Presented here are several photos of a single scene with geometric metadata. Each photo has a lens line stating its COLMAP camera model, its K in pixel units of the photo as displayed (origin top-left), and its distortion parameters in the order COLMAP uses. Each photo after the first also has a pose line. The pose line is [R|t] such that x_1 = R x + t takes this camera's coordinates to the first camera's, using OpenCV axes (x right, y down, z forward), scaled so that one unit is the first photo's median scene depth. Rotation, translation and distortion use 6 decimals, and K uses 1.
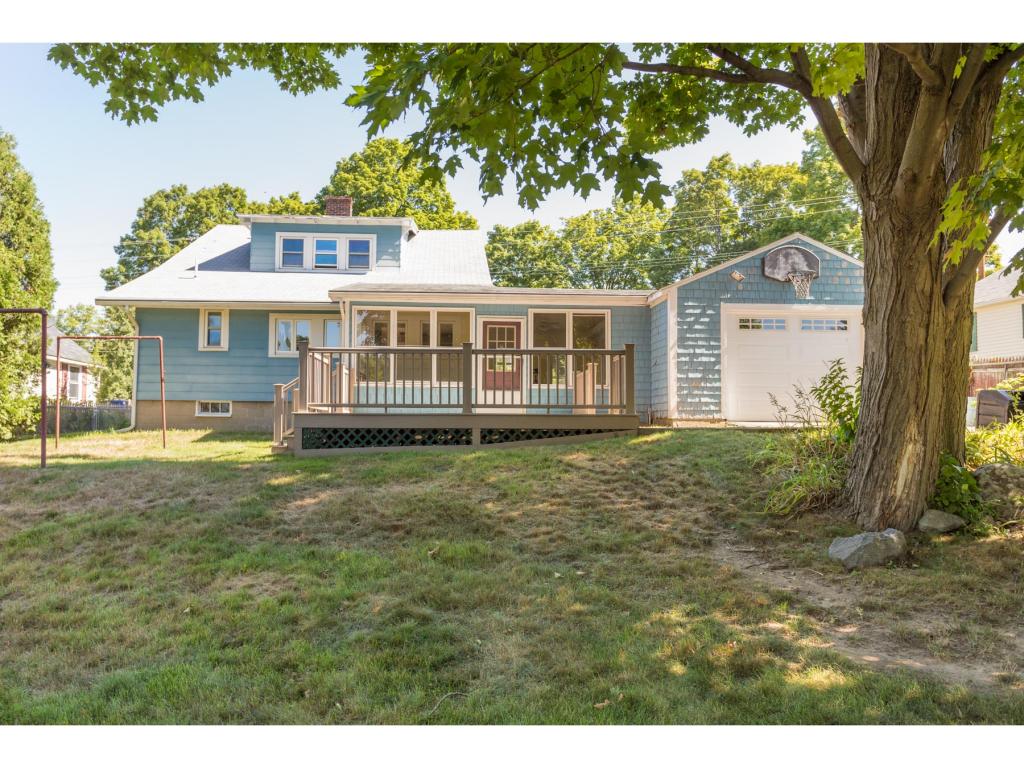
lens RADIAL K [[749.9, 0, 511.9], [0, 749.9, 383.1], [0, 0, 1]] dist [-0.002001, -0.000381]
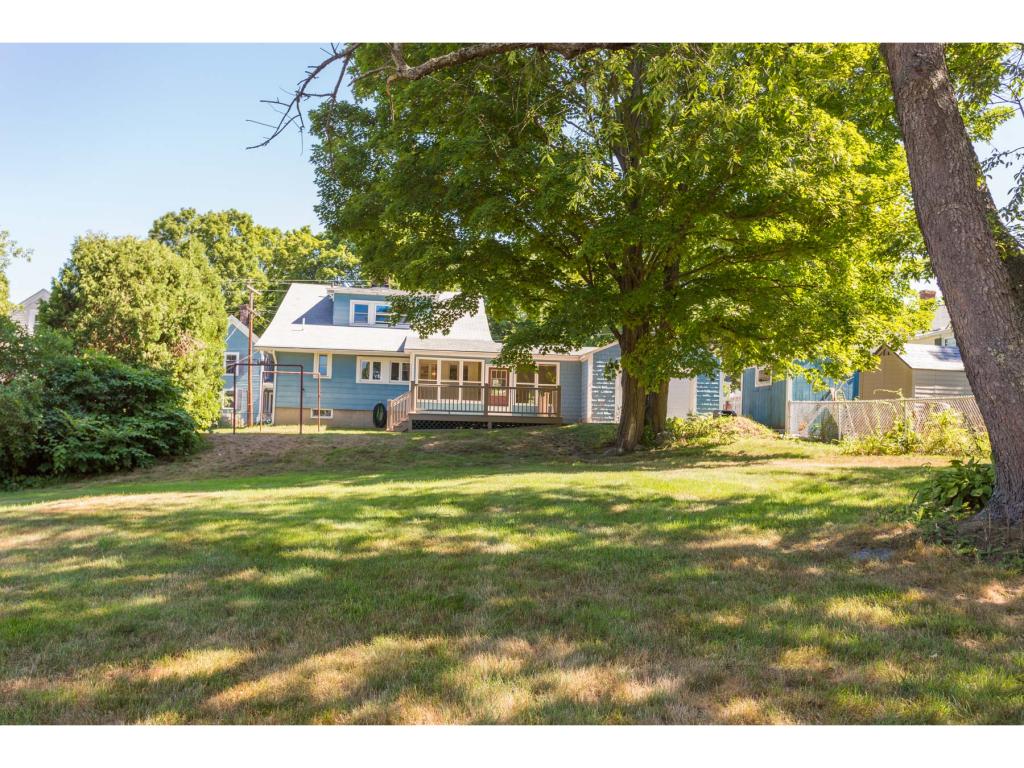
lens RADIAL K [[836.9, 0, 512.1], [0, 836.9, 384.5], [0, 0, 1]] dist [-0.003285, -0.000699]
pose [[0.999506, 0.023321, 0.021052, -0.024017], [-0.022860, 0.999499, -0.021892, 0.001314], [-0.021552, 0.021400, 0.999539, -0.992068]]
